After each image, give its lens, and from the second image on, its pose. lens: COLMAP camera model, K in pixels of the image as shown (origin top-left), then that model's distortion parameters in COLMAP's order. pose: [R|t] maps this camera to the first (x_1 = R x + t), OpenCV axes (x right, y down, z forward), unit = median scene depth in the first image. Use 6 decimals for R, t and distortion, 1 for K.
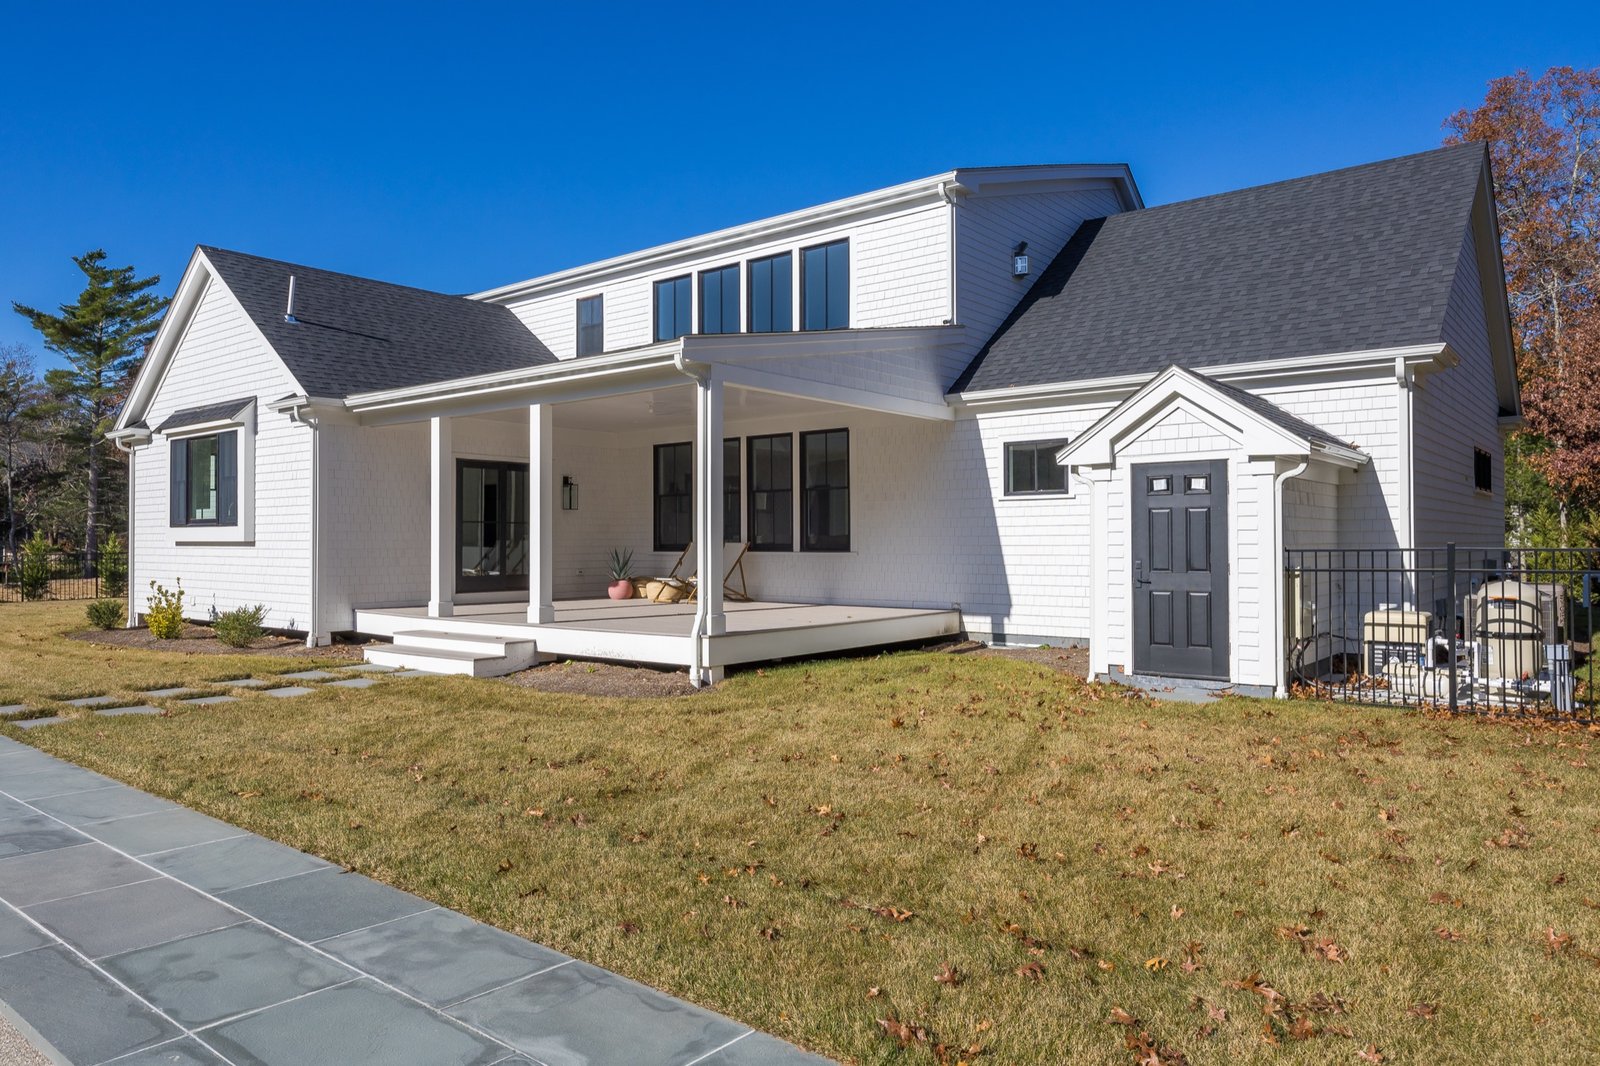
lens RADIAL K [[1011.5, 0, 798.4], [0, 1011.5, 532.8], [0, 0, 1]] dist [-0.038223, -0.000574]
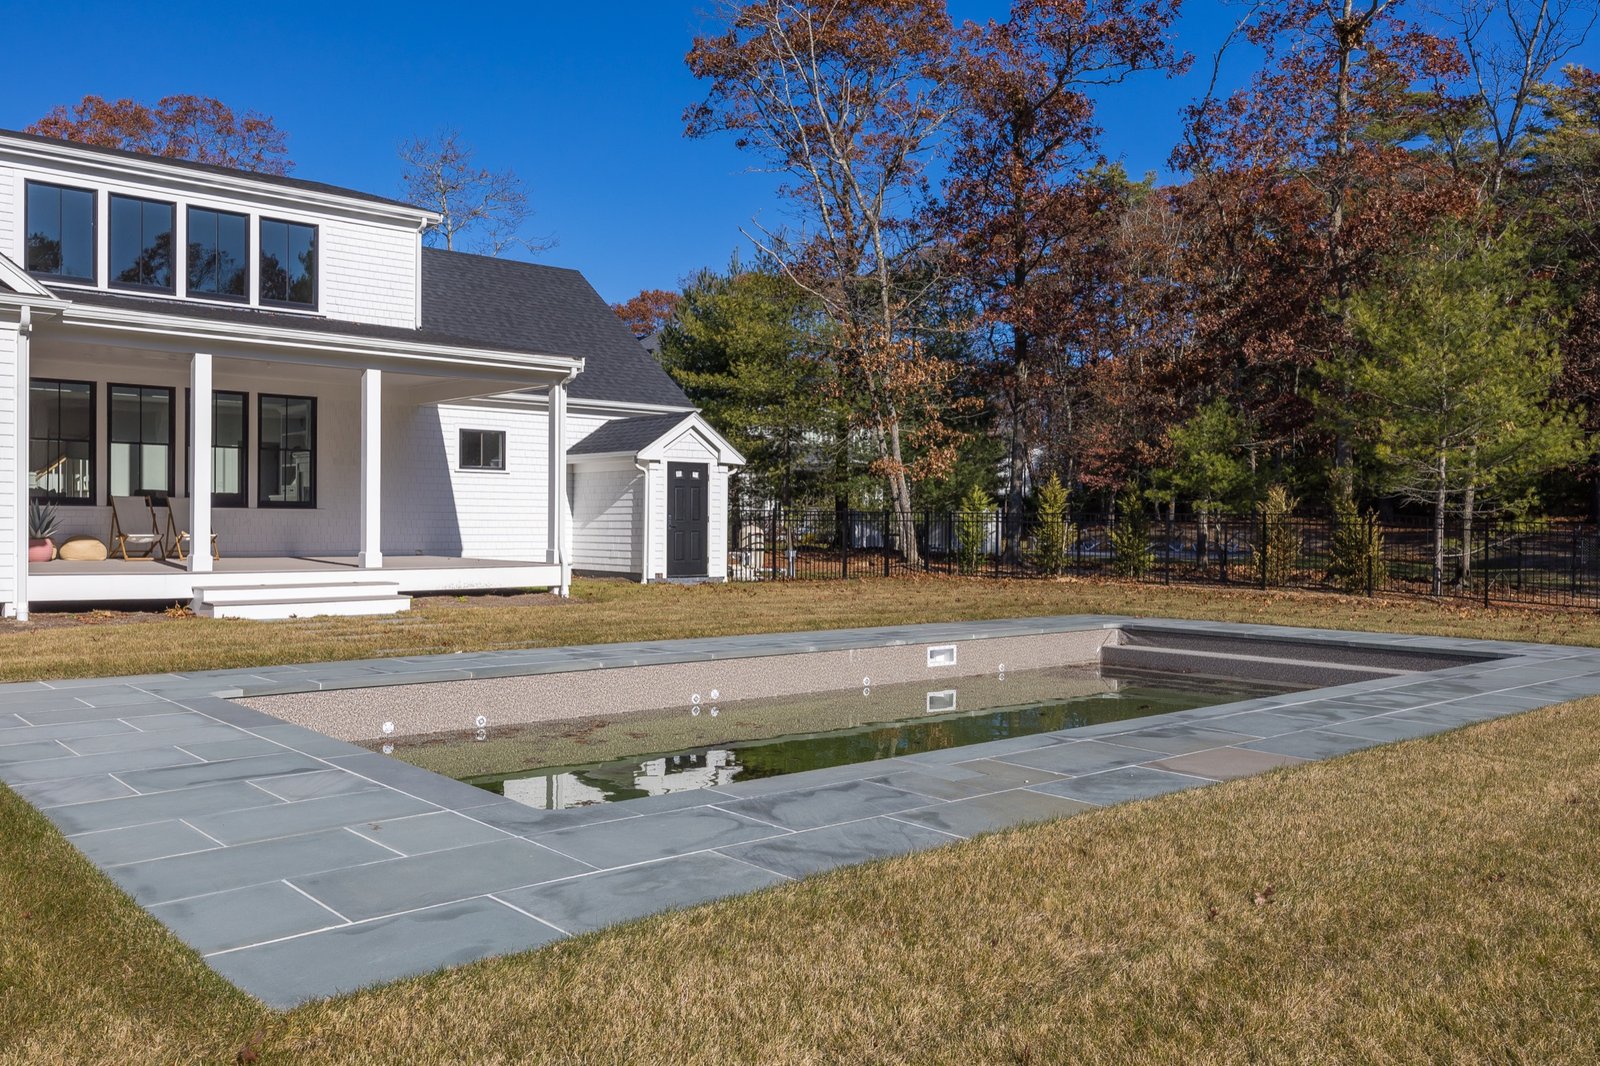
lens RADIAL K [[1272.4, 0, 799.1], [0, 1272.4, 531.9], [0, 0, 1]] dist [0.005700, 0.002537]
pose [[0.217029, -0.005990, 0.976147, -1.365874], [-0.019070, 0.999764, 0.010375, 0.021863], [-0.975979, -0.020867, 0.216863, 0.196634]]
